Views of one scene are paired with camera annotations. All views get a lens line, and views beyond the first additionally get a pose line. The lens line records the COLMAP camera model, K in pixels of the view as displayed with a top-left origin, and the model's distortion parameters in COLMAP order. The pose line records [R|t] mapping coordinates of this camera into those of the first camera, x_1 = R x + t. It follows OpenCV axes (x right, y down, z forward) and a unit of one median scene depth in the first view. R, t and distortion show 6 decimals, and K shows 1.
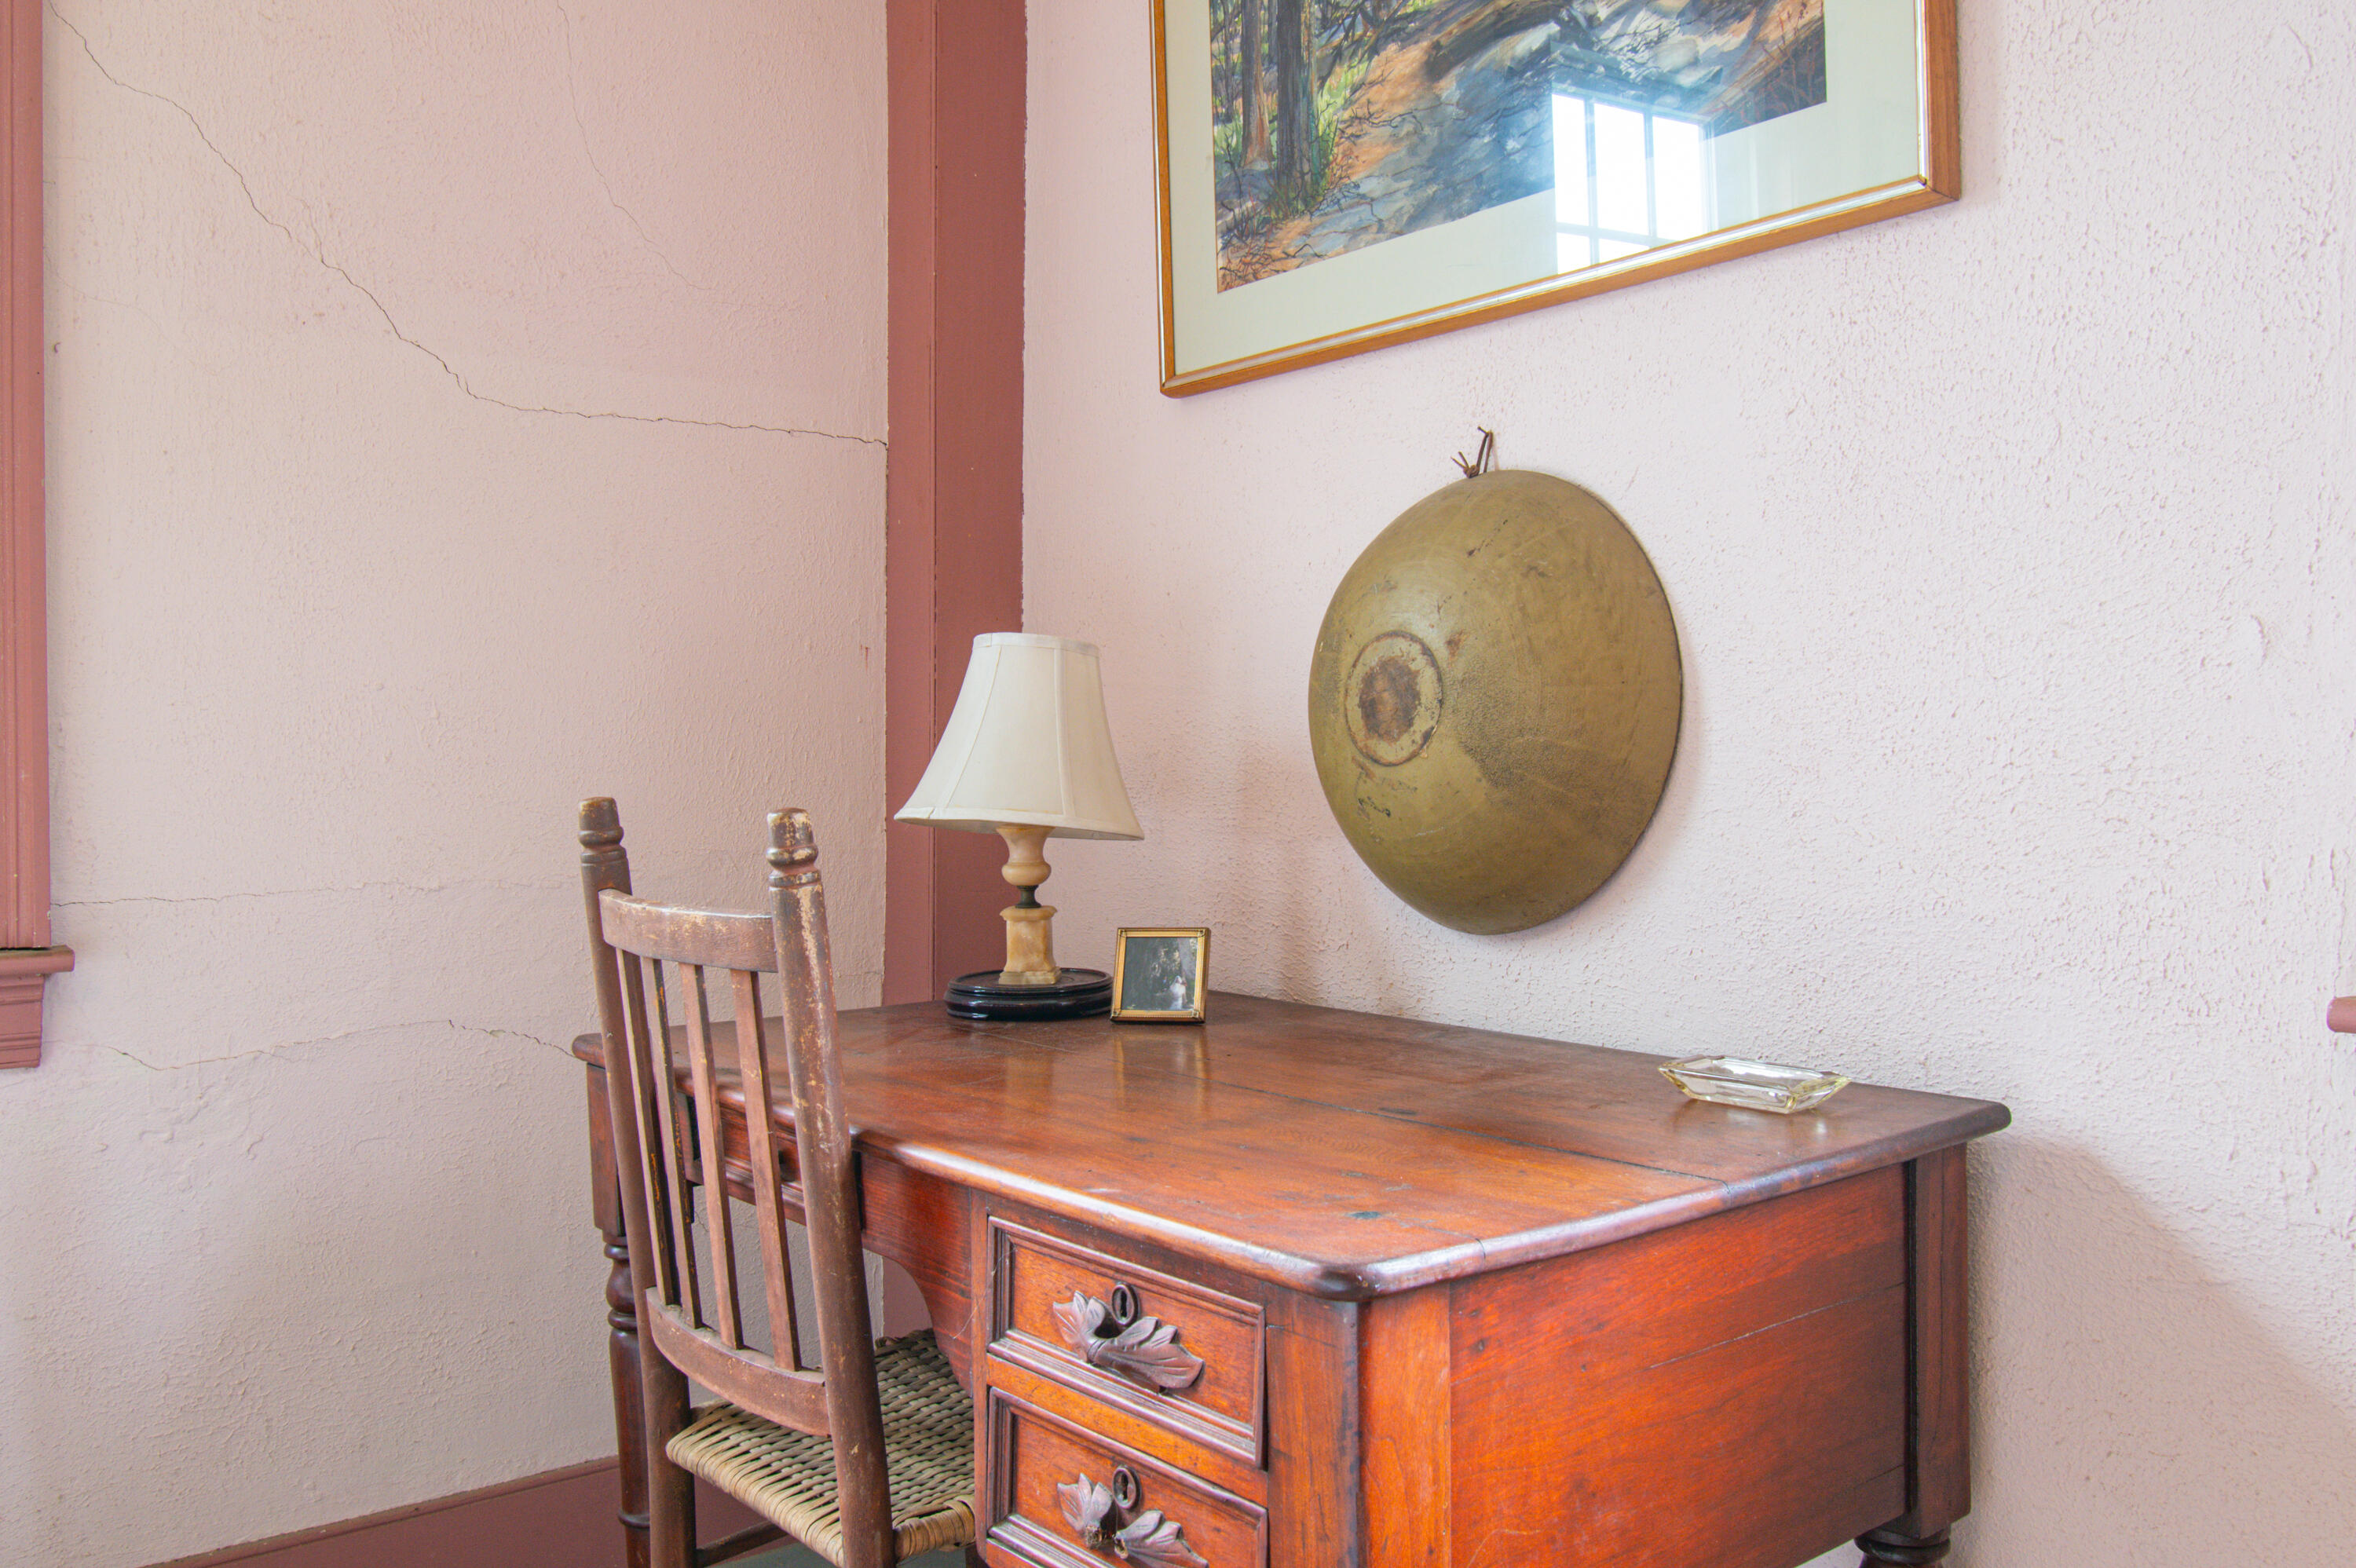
lens RADIAL K [[1945.2, 0, 1181.1], [0, 1945.2, 782.1], [0, 0, 1]] dist [0.011978, -0.005217]
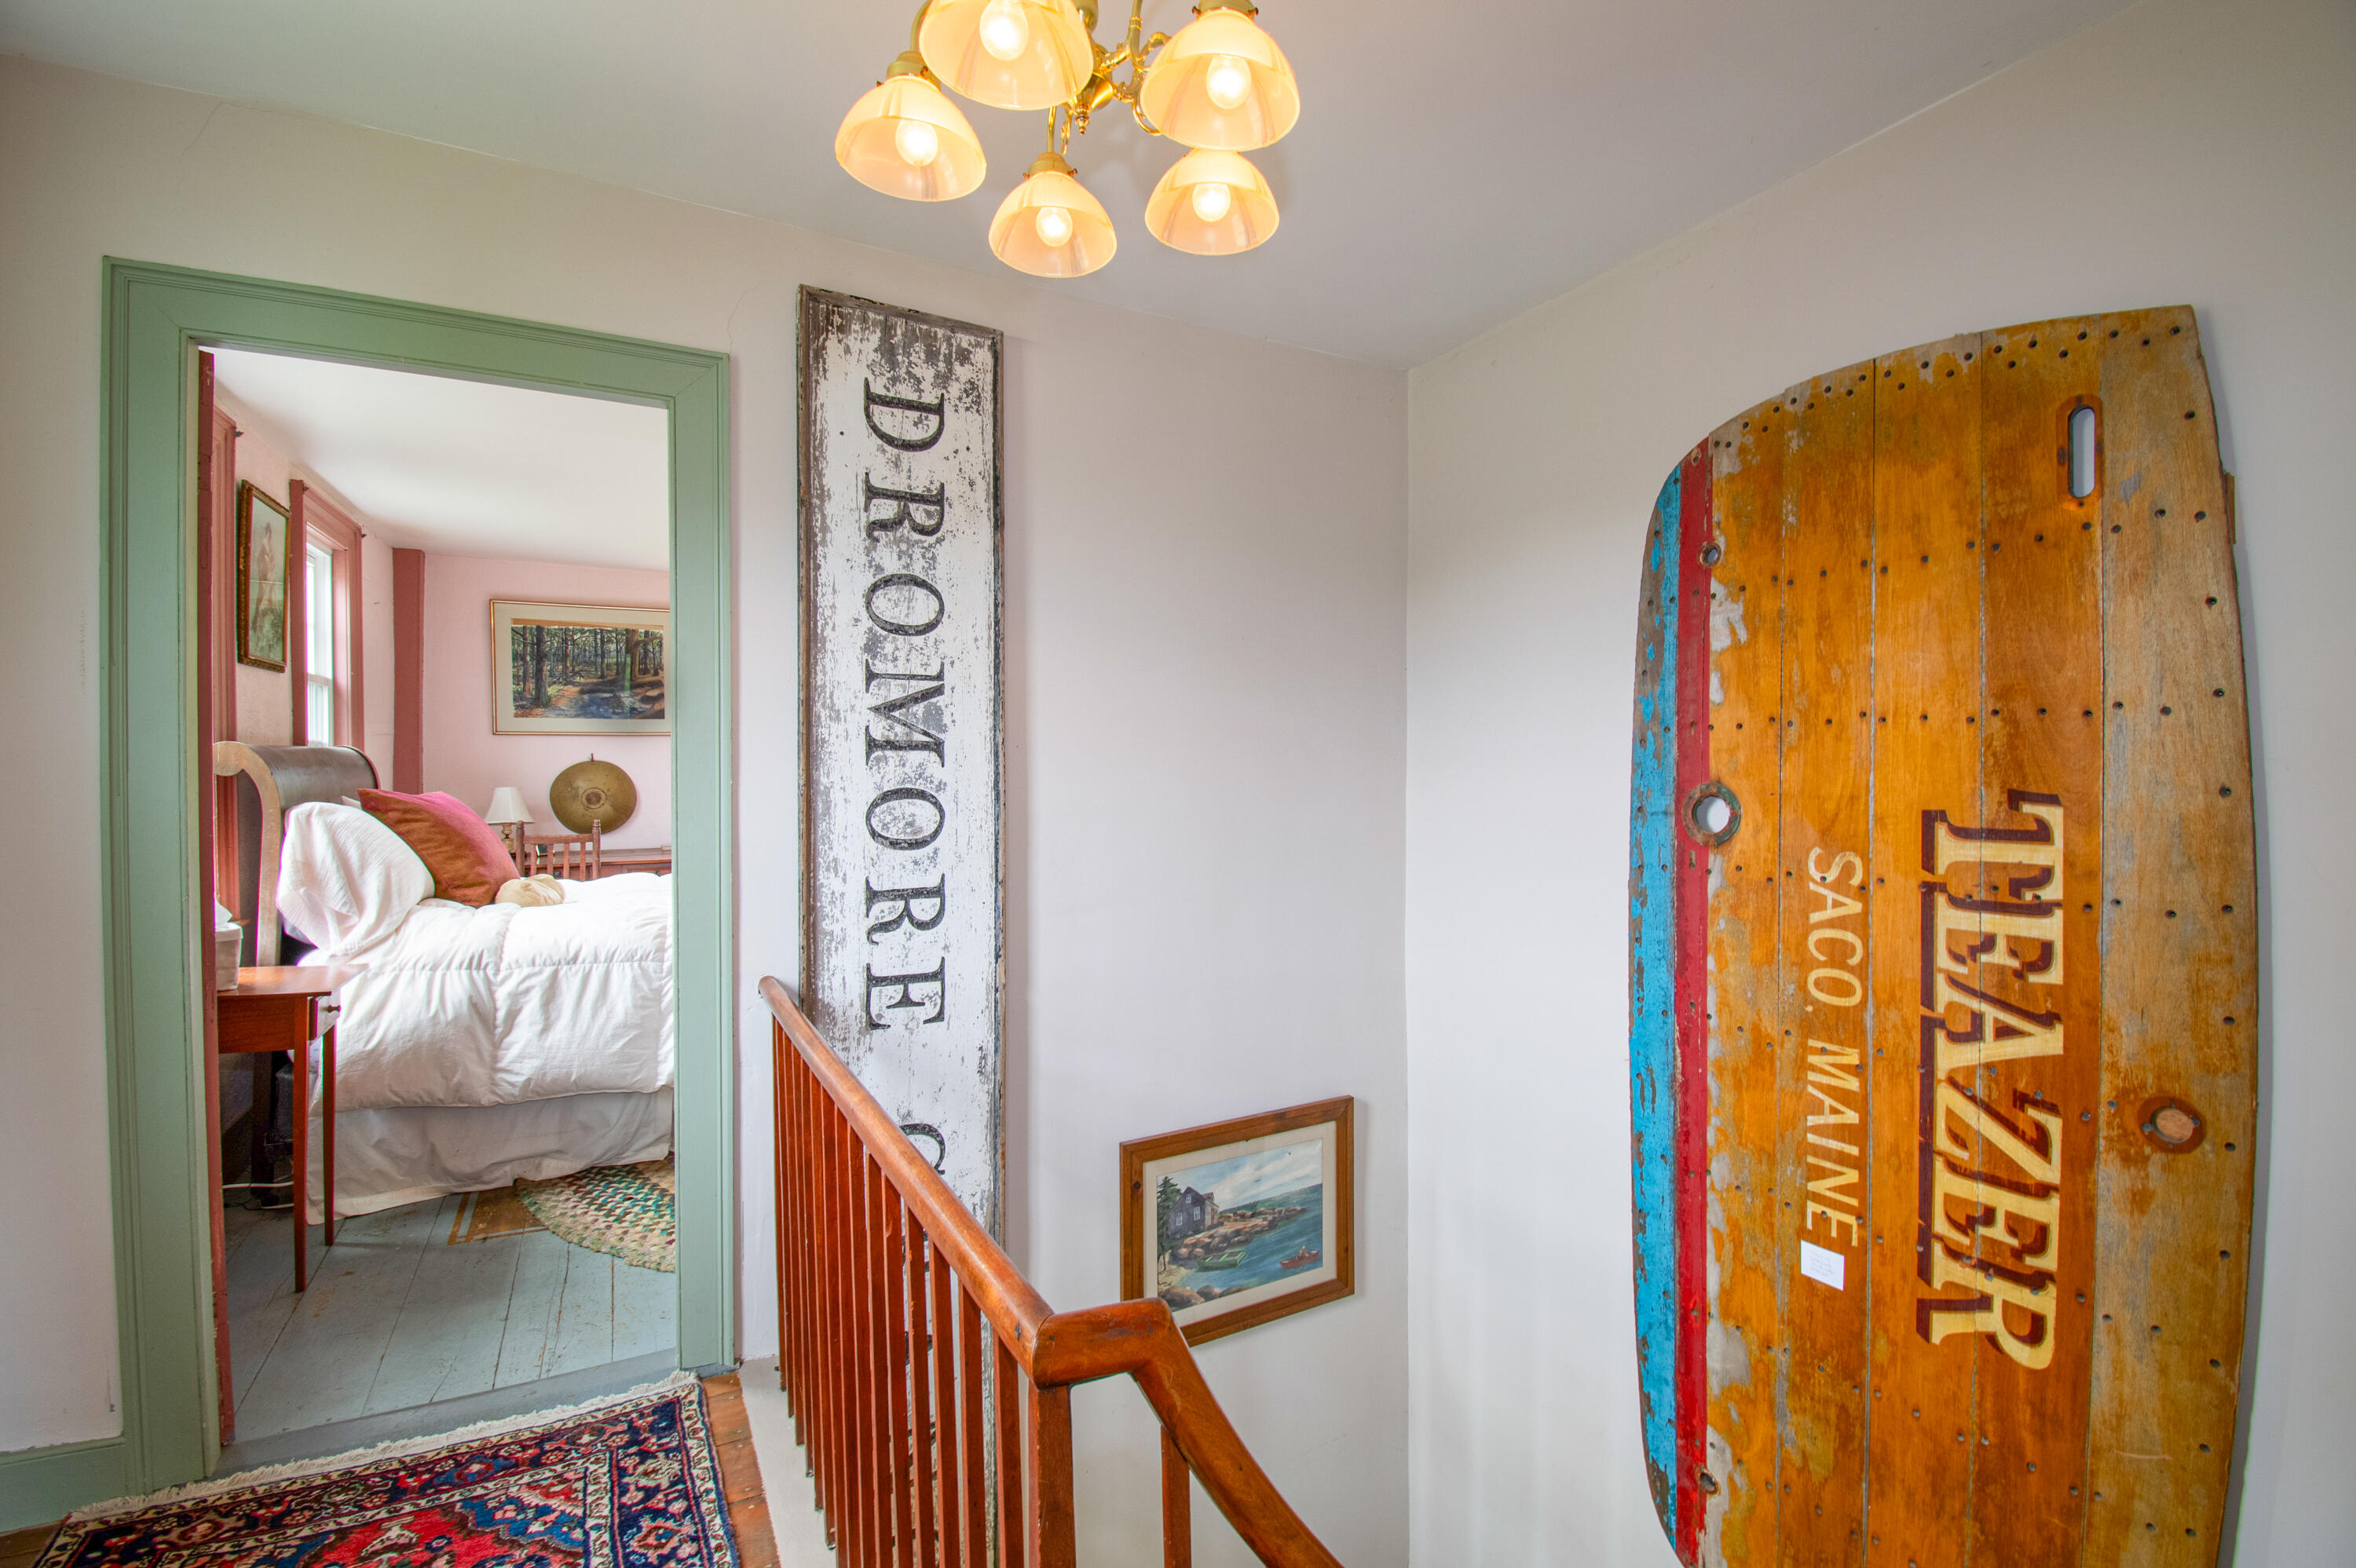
lens RADIAL K [[1036.3, 0, 1200.2], [0, 1036.3, 772.7], [0, 0, 1]] dist [-0.001957, -0.013747]
pose [[0.134286, -0.001839, 0.990941, -3.077957], [0.013100, 0.999914, 0.000081, -0.104020], [-0.990856, 0.012971, 0.134299, -1.461420]]
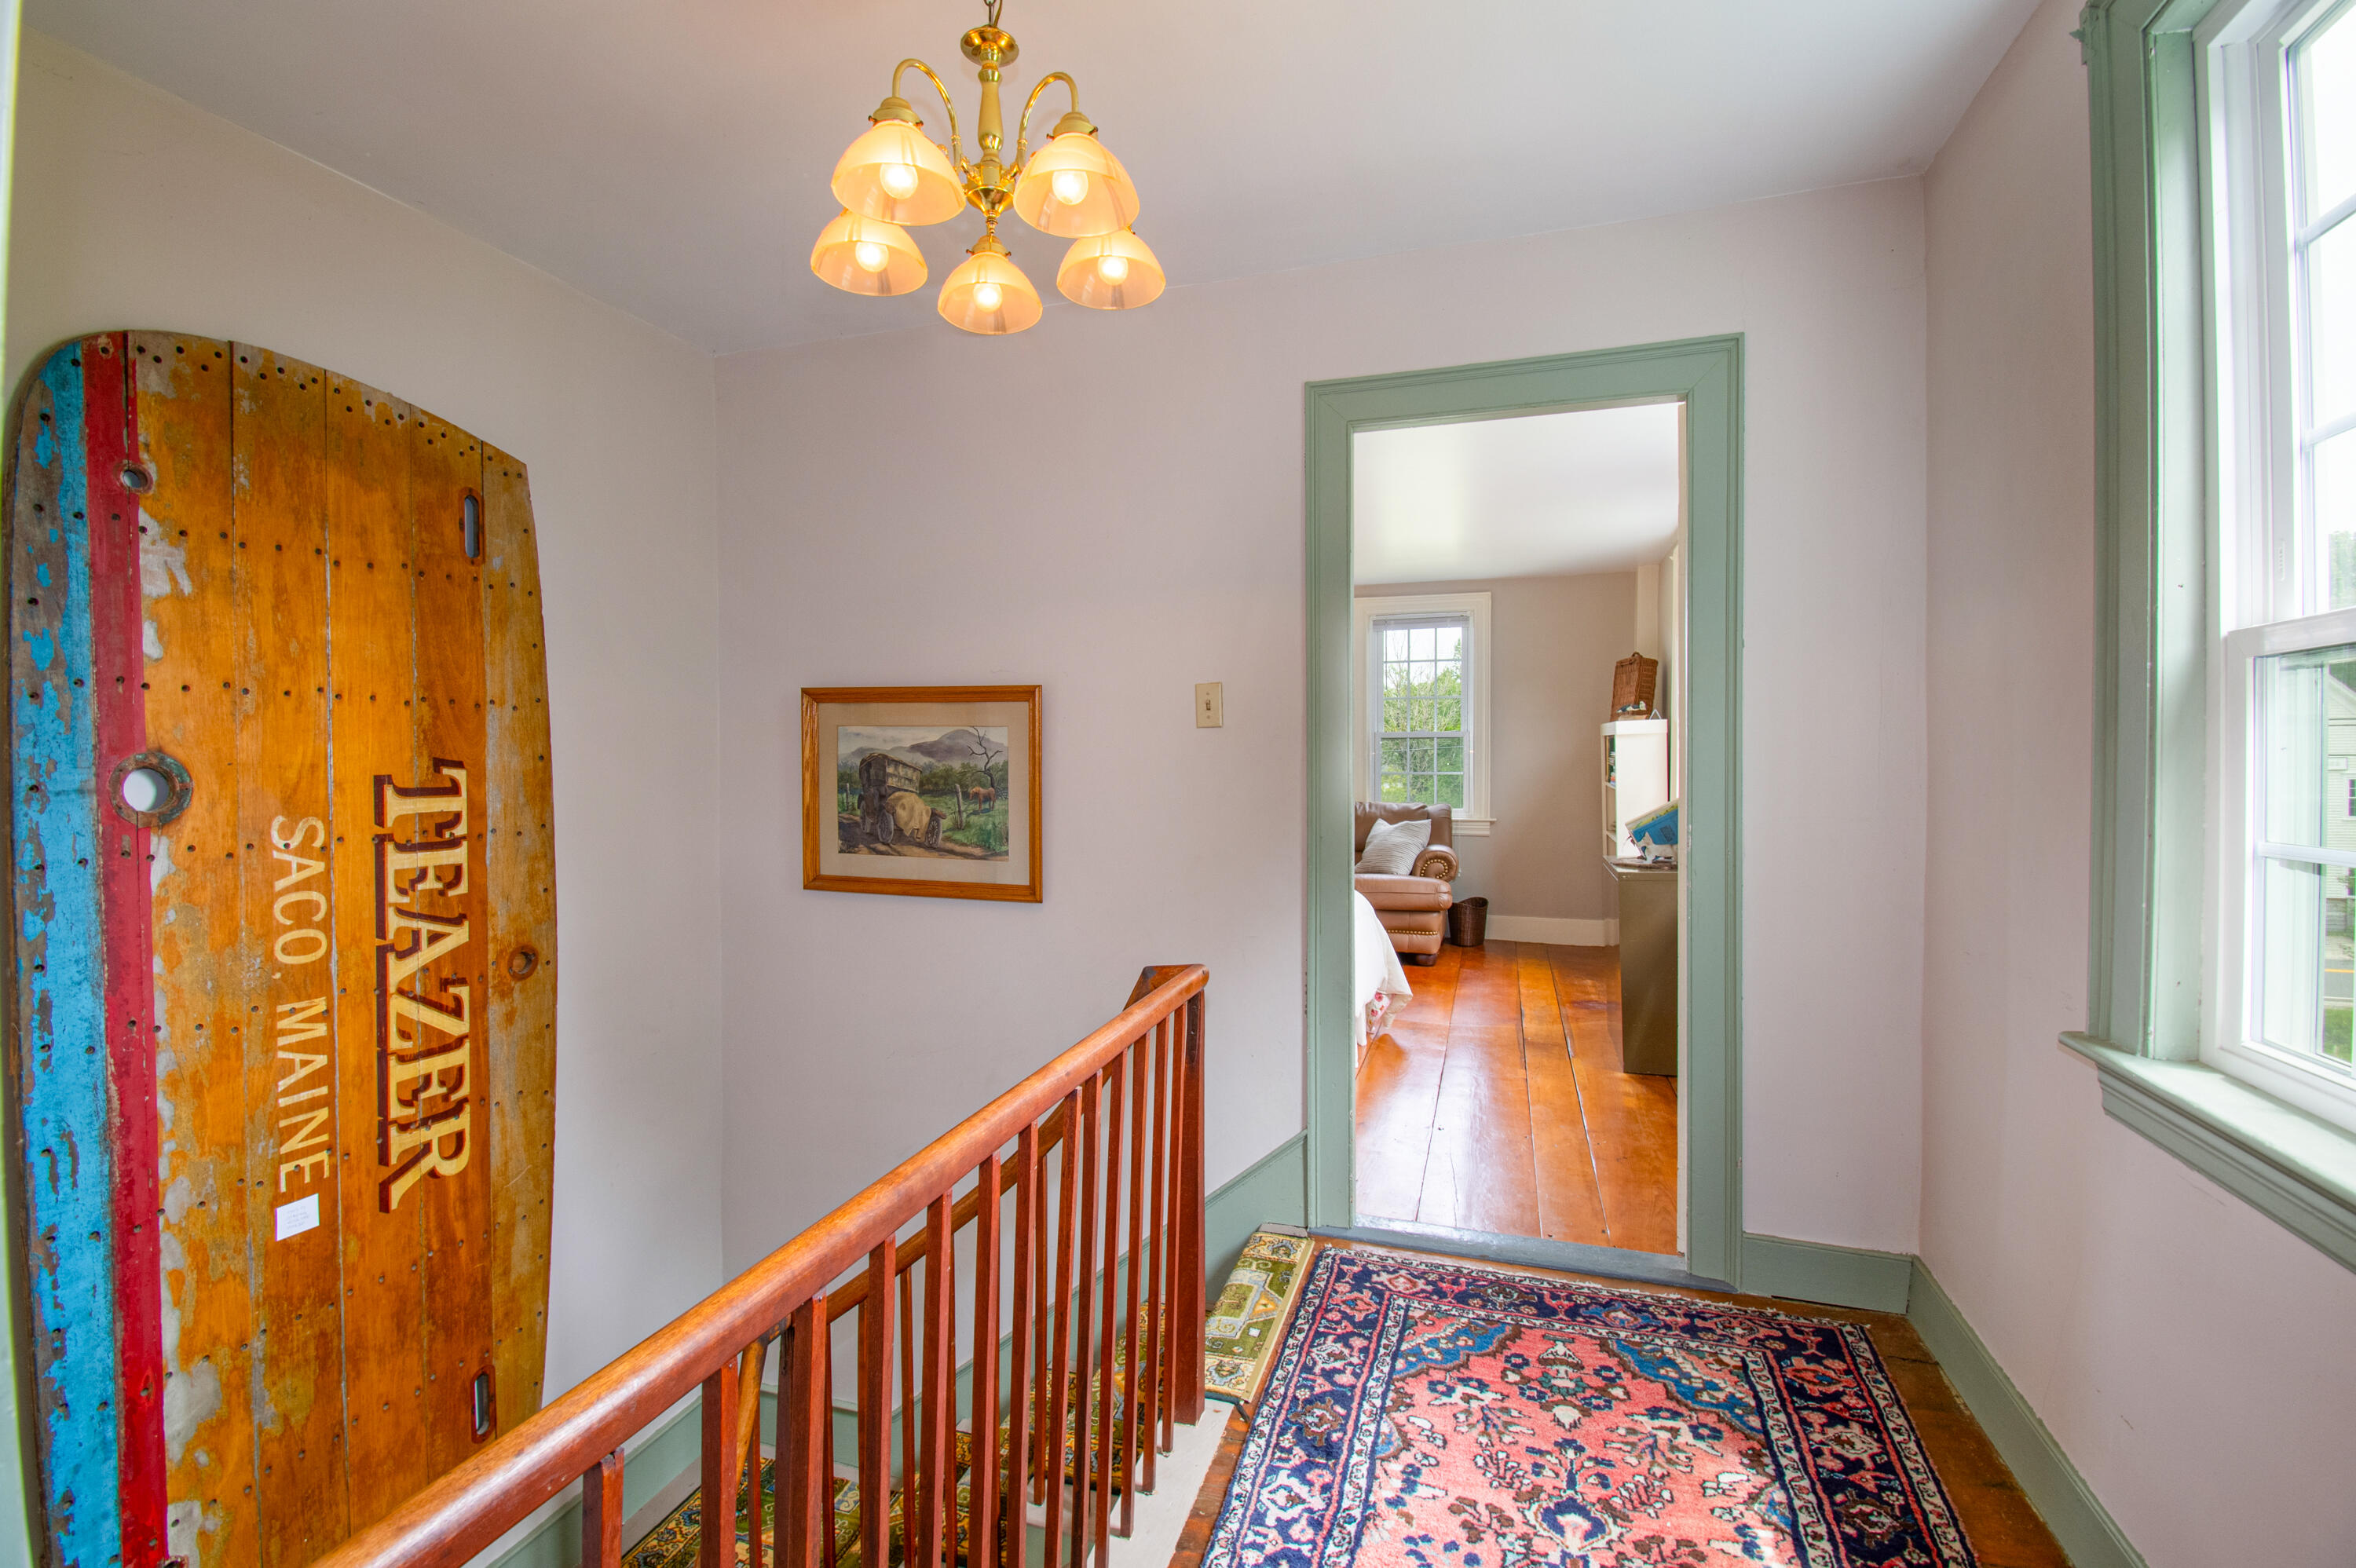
lens RADIAL K [[1036.3, 0, 1161.8], [0, 1036.3, 768.9], [0, 0, 1]] dist [-0.001957, -0.013747]
pose [[-0.827449, 0.002549, -0.561536, -2.041903], [-0.006016, 0.999892, 0.013403, -0.086997], [0.561509, 0.014468, -0.827344, -0.483104]]
